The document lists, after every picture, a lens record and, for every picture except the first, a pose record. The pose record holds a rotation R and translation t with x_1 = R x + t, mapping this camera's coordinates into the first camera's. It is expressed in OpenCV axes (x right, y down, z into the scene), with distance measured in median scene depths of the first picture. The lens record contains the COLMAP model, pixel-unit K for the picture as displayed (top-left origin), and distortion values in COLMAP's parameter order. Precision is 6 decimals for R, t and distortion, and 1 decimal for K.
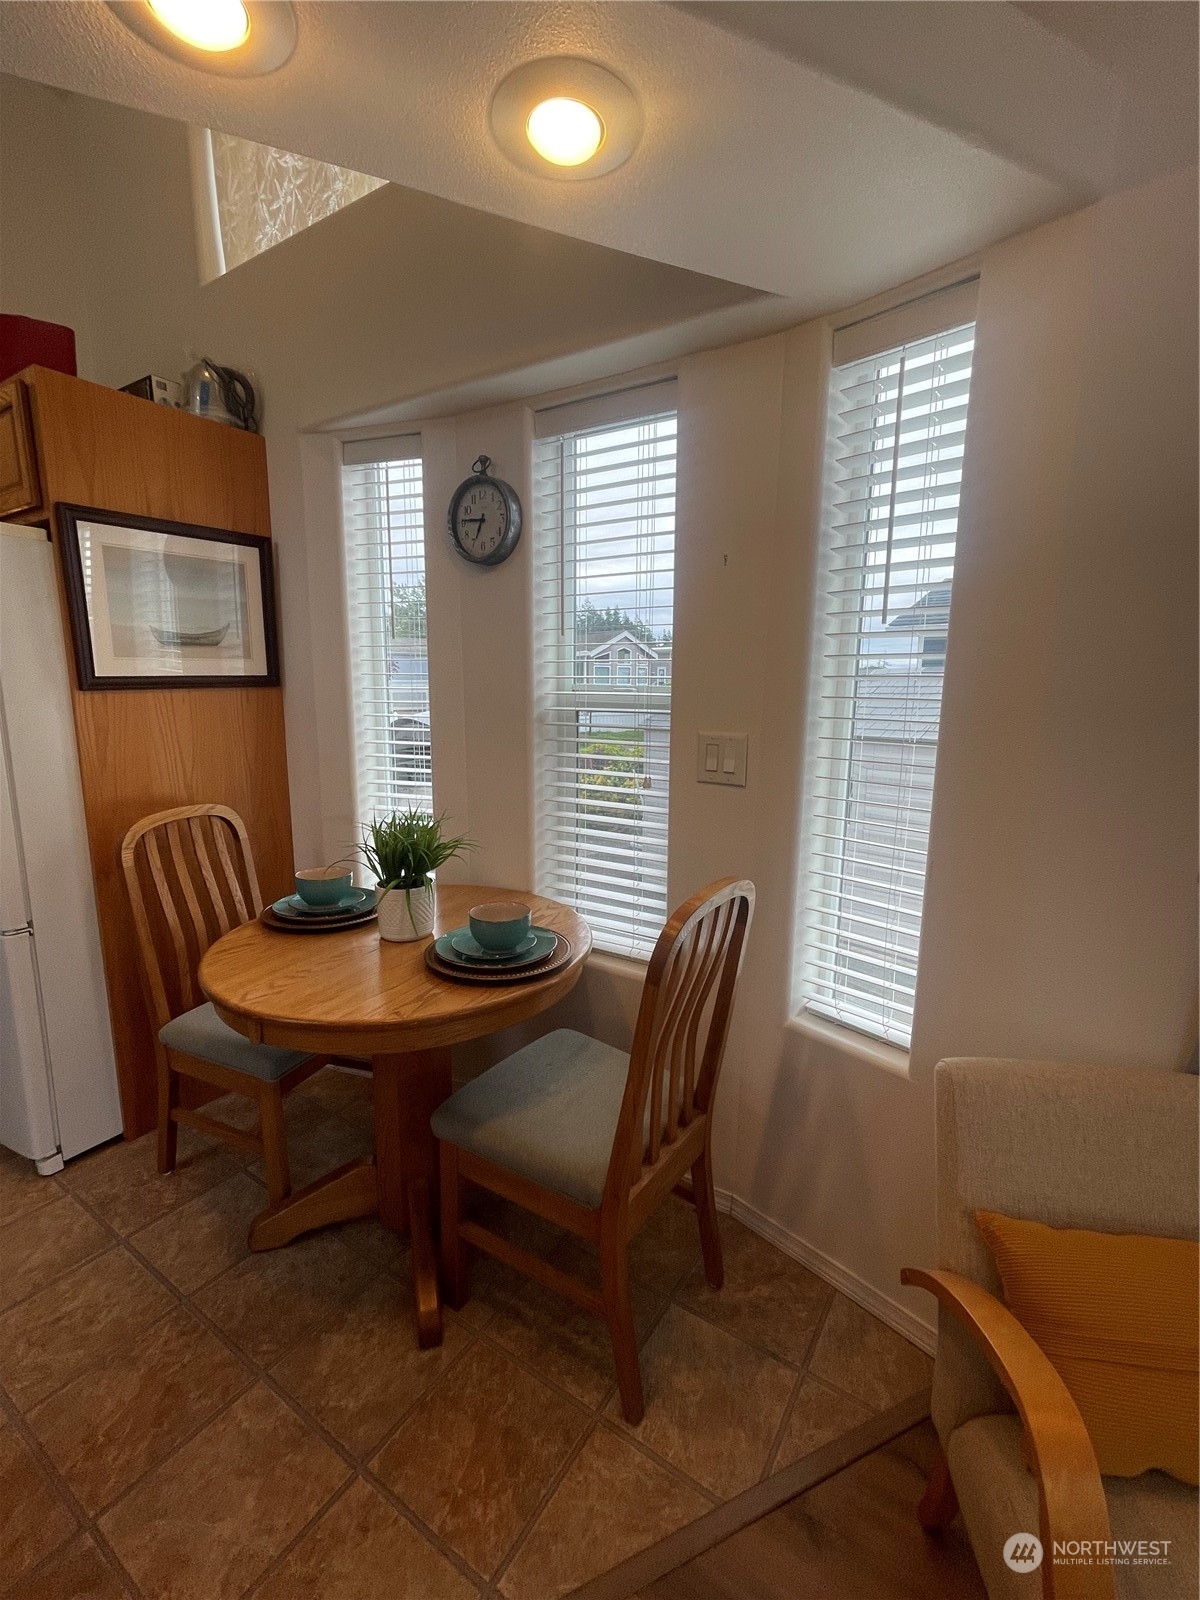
lens RADIAL K [[698.7, 0, 600.3], [0, 698.7, 797.3], [0, 0, 1]] dist [-0.003488, -0.000337]
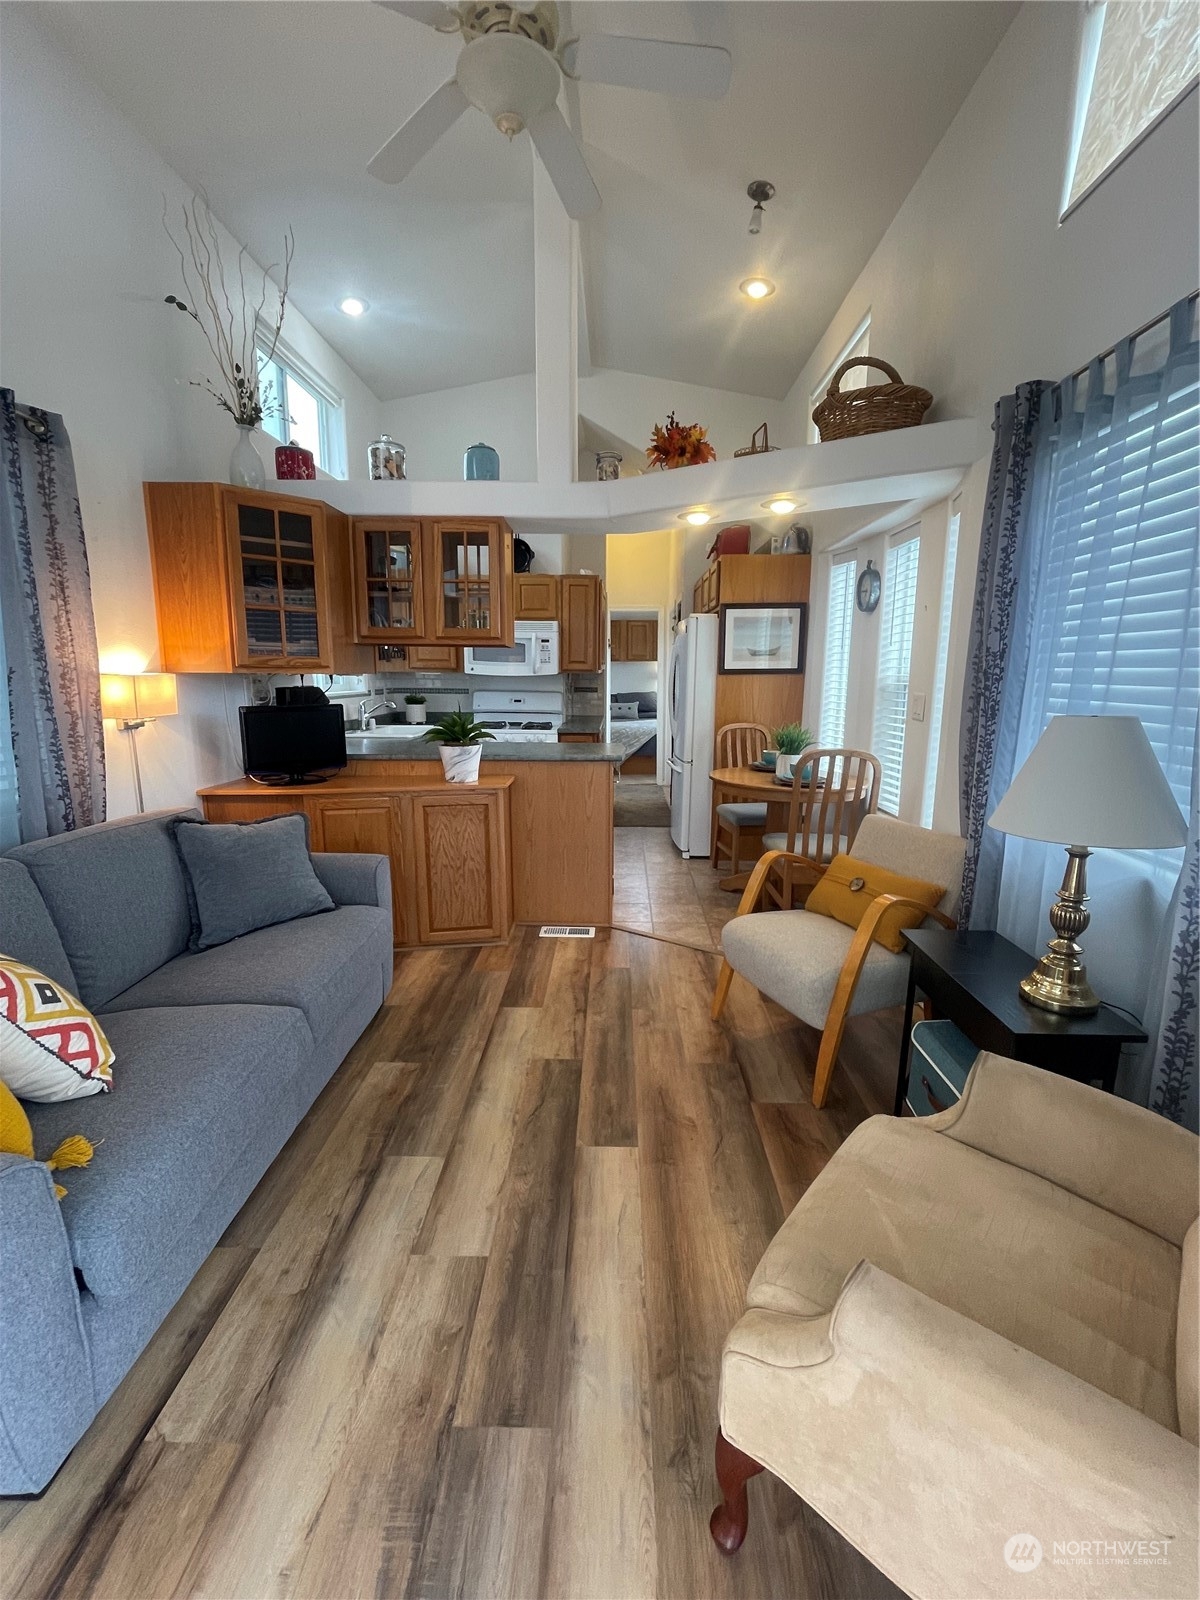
lens RADIAL K [[698.7, 0, 601.5], [0, 698.7, 801.3], [0, 0, 1]] dist [-0.003488, -0.000337]
pose [[0.521818, 0.150447, -0.839686, 1.201419], [-0.145710, 0.985579, 0.086036, 0.144097], [0.840521, 0.077456, 0.536214, -0.682531]]
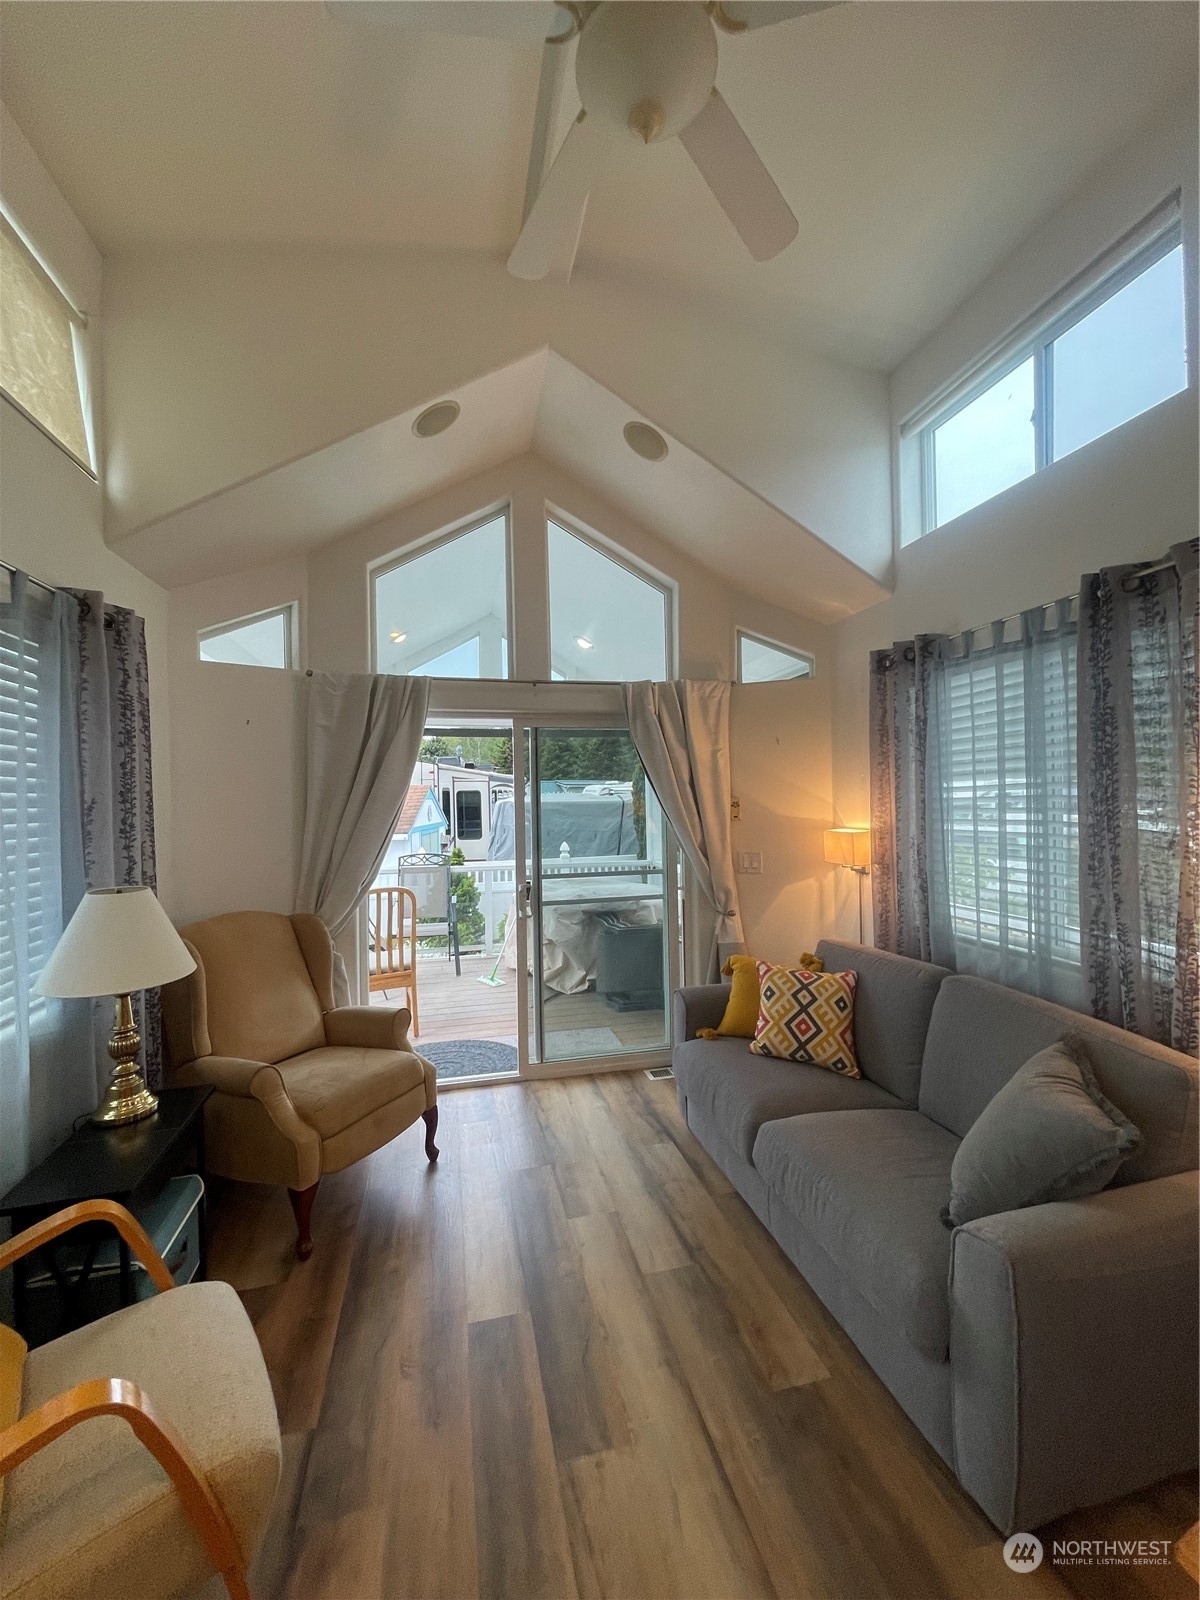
lens RADIAL K [[642.9, 0, 596.6], [0, 642.9, 796.8], [0, 0, 1]] dist [-0.002981, -0.000360]
pose [[-0.719680, 0.004730, 0.694290, -0.858862], [0.129364, 0.983379, 0.127396, -0.216006], [-0.682148, 0.181501, -0.708330, 0.688881]]
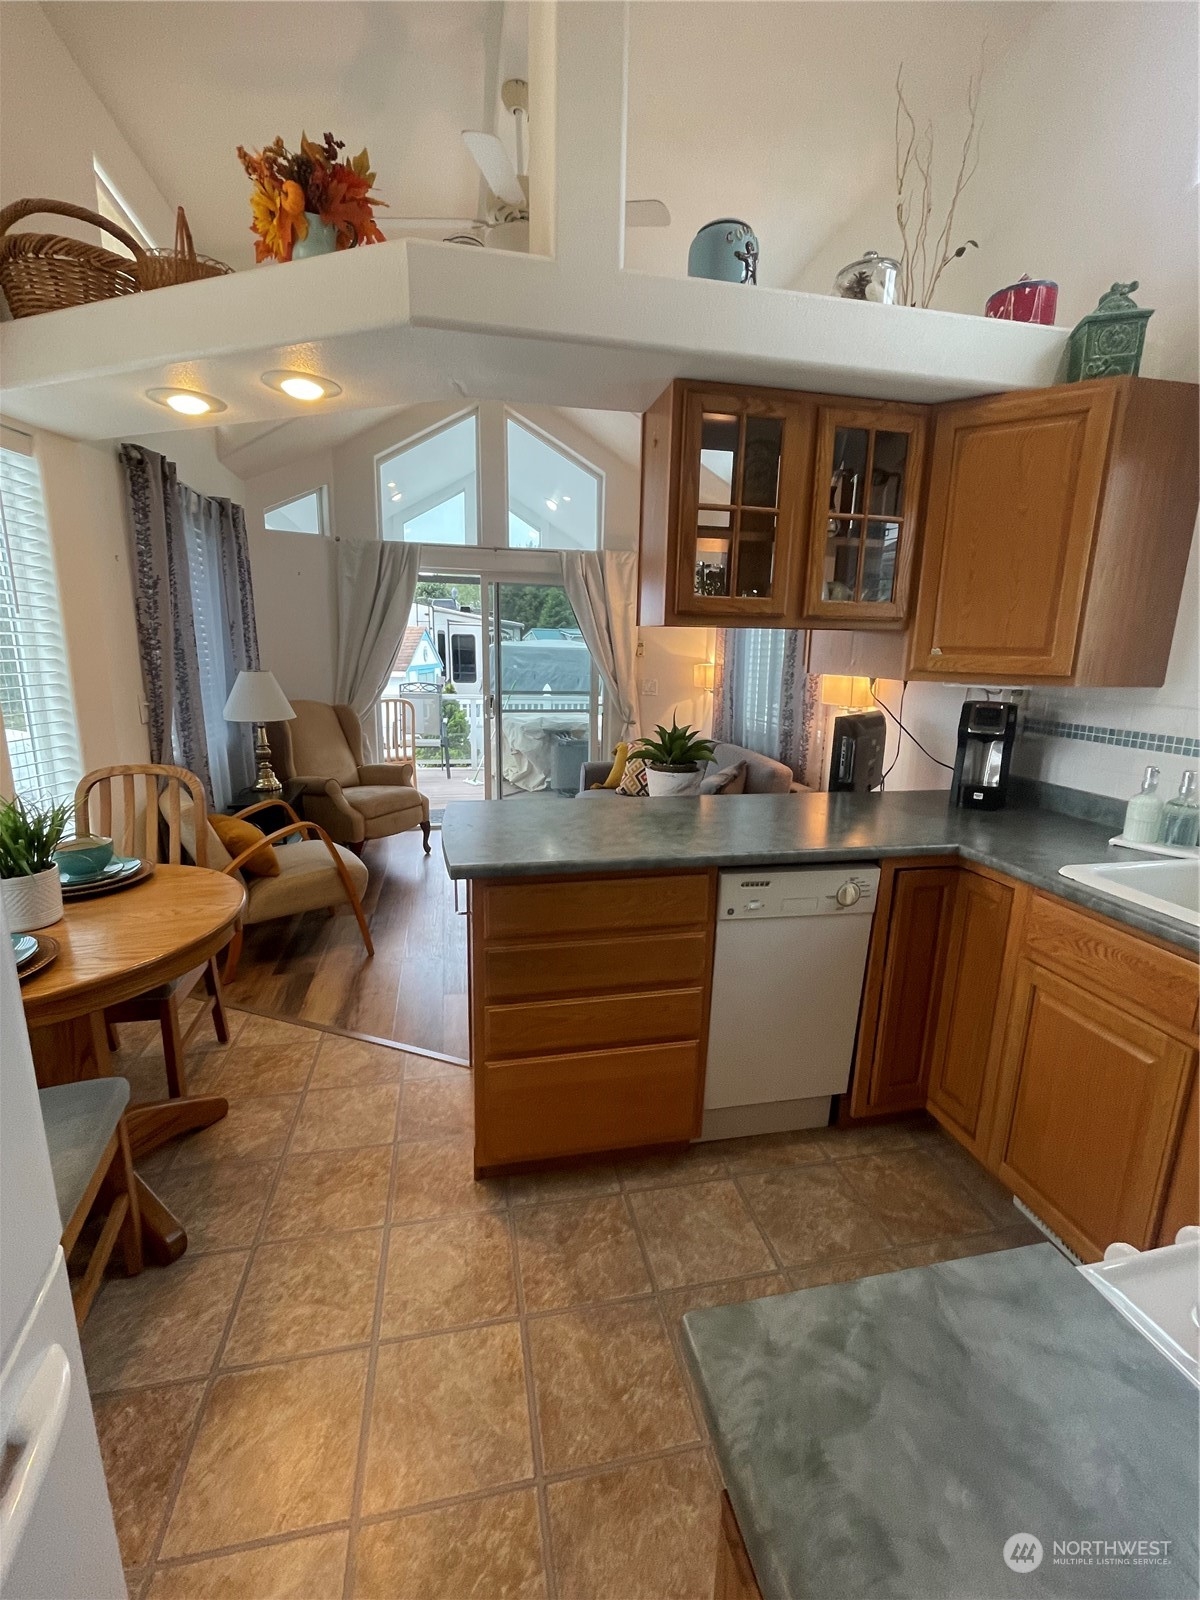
lens RADIAL K [[698.7, 0, 605.7], [0, 698.7, 803.6], [0, 0, 1]] dist [-0.003488, -0.000337]
pose [[-0.712214, -0.171566, 0.680674, -2.513695], [0.094763, 0.937297, 0.335402, -0.303407], [-0.695537, 0.303380, -0.651298, 1.660843]]
